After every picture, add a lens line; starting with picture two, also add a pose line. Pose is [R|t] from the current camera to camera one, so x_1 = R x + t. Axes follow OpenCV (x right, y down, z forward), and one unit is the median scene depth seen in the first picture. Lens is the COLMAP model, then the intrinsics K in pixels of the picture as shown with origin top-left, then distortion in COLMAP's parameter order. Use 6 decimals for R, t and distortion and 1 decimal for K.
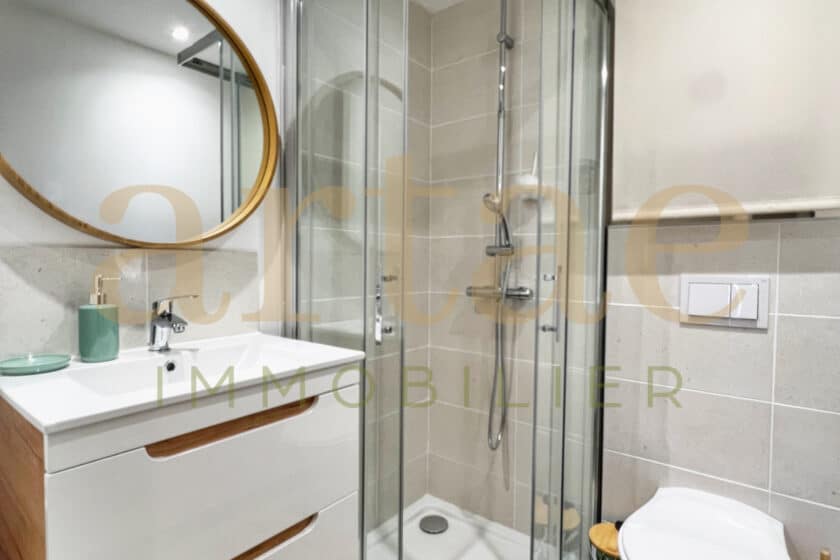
lens RADIAL K [[454.7, 0, 423.0], [0, 454.7, 278.8], [0, 0, 1]] dist [0.012754, 0.000441]
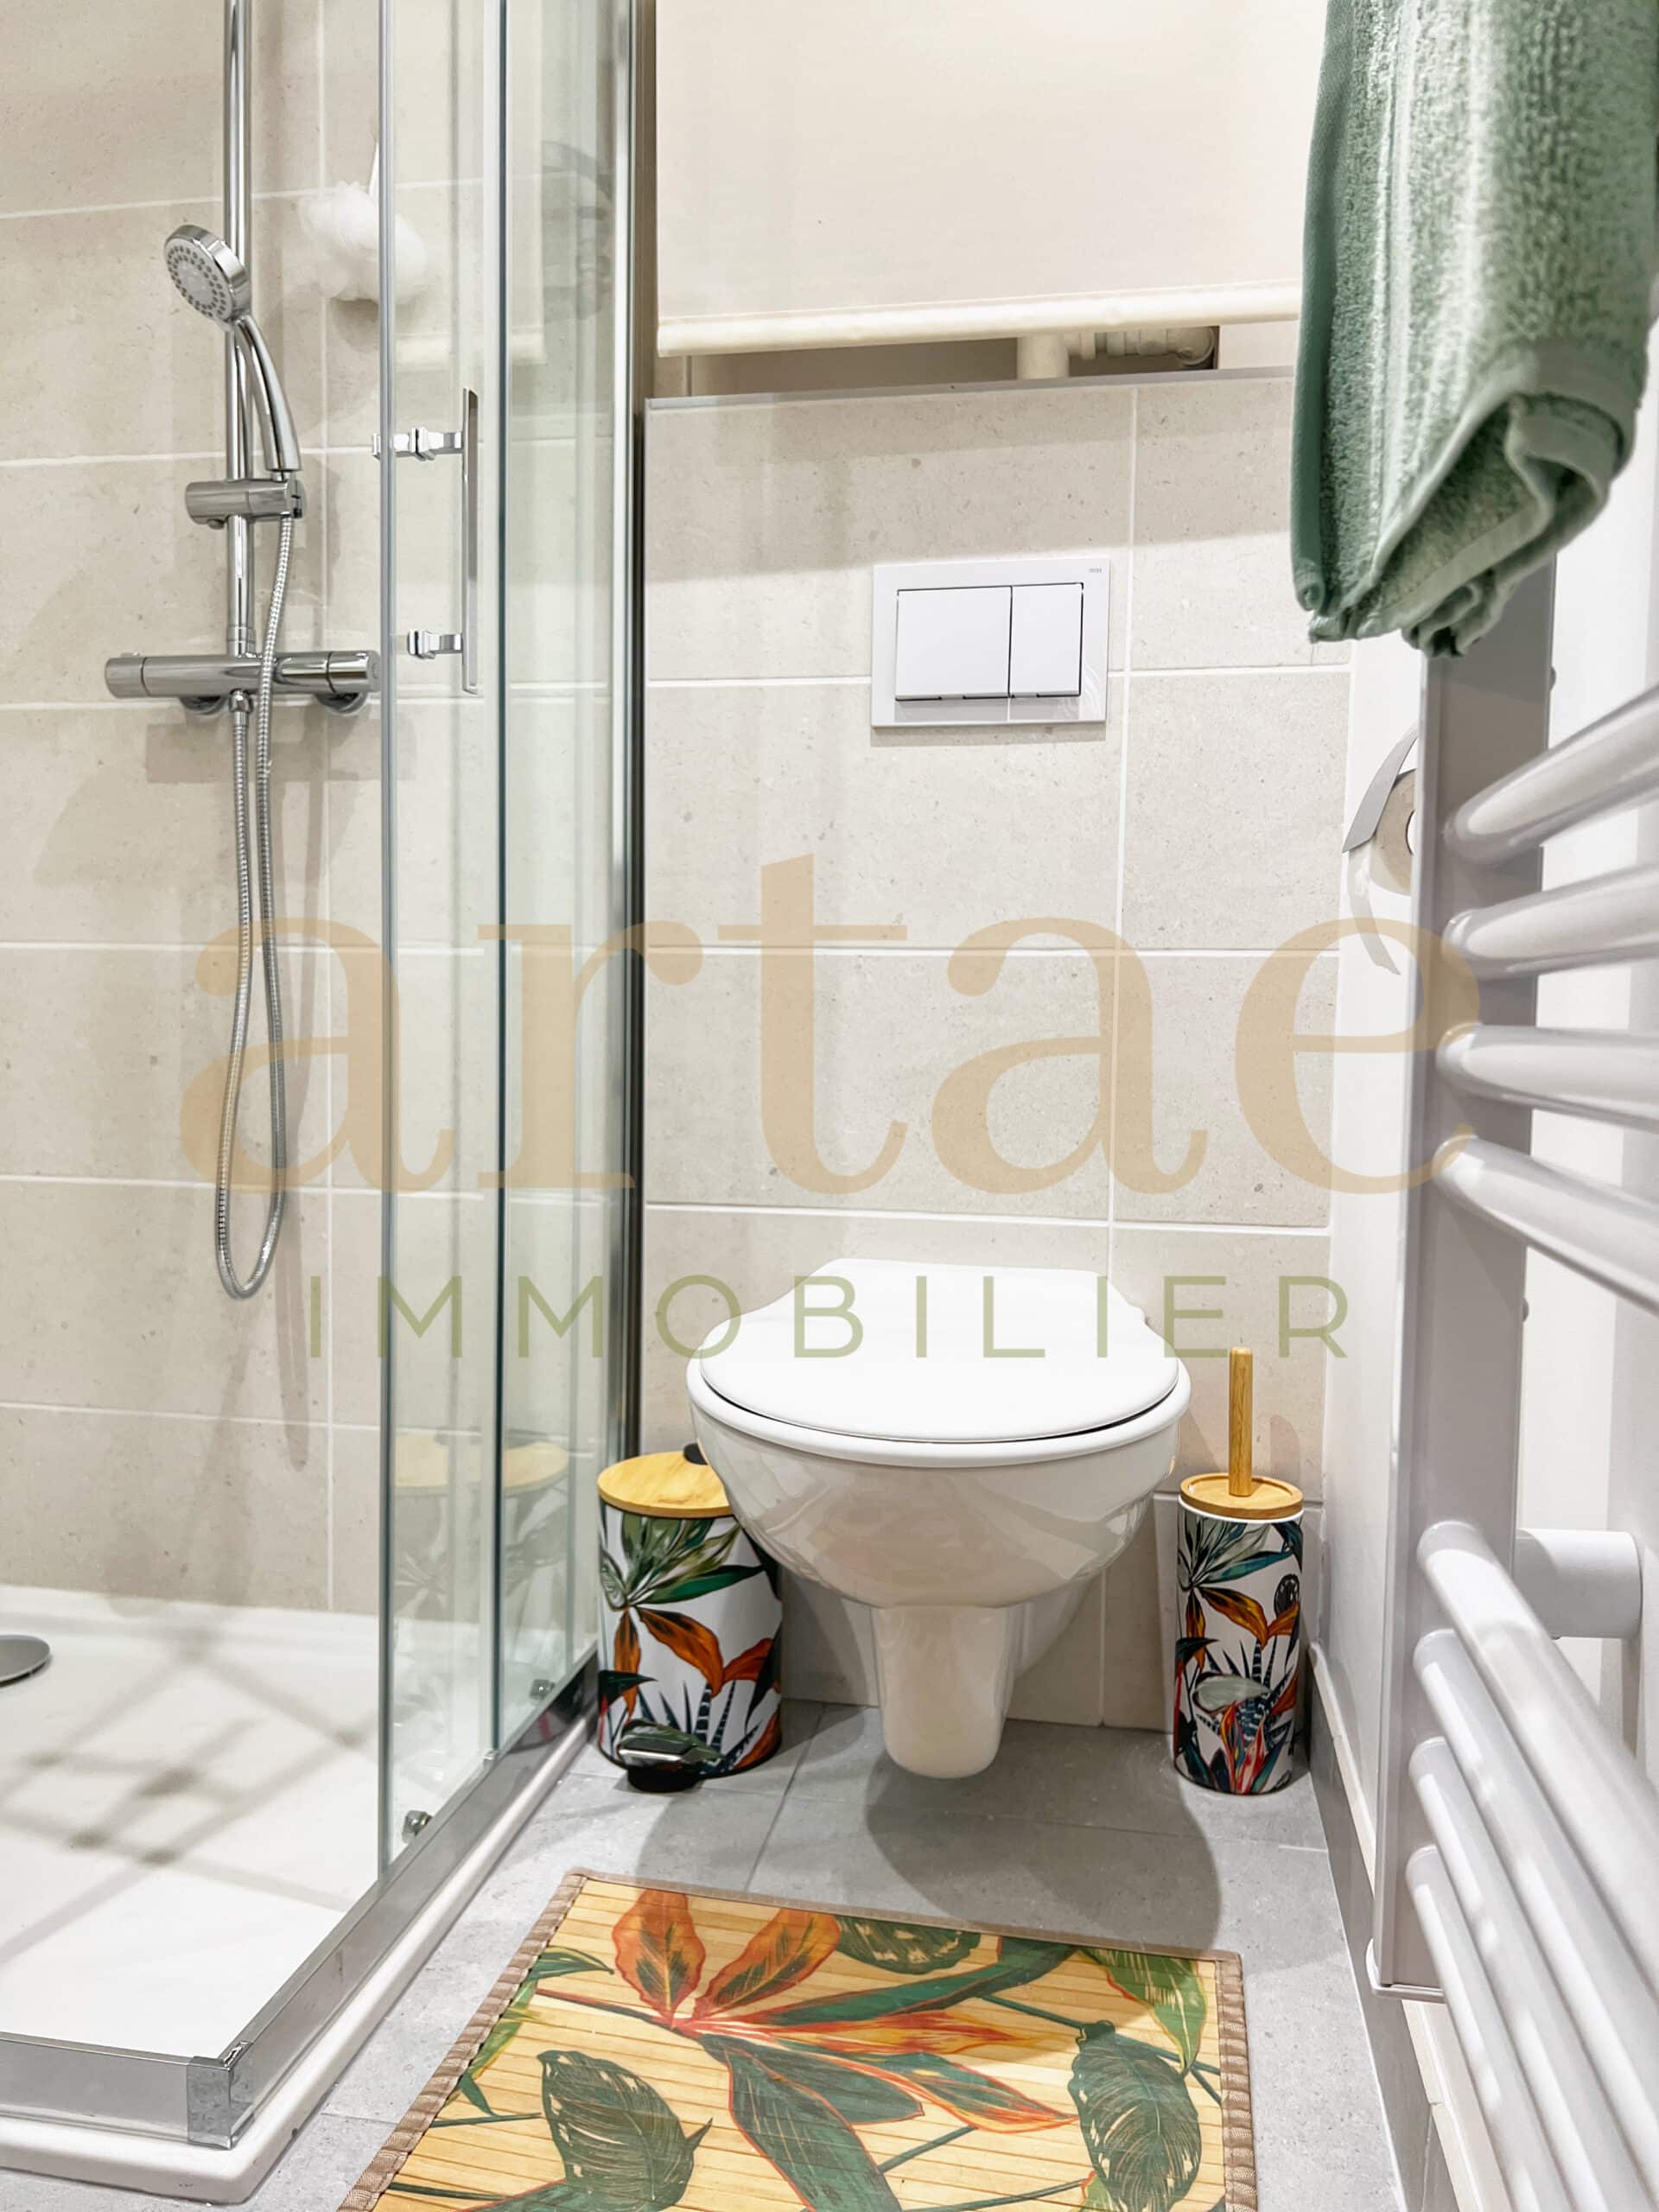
lens RADIAL K [[1667.2, 0, 819.2], [0, 1667.2, 1109.0], [0, 0, 1]] dist [0.045423, -0.052397]
pose [[0.887010, -0.026310, 0.461000, 0.014425], [0.013208, 0.999413, 0.031624, 0.256423], [-0.461561, -0.021962, 0.886837, 0.028152]]
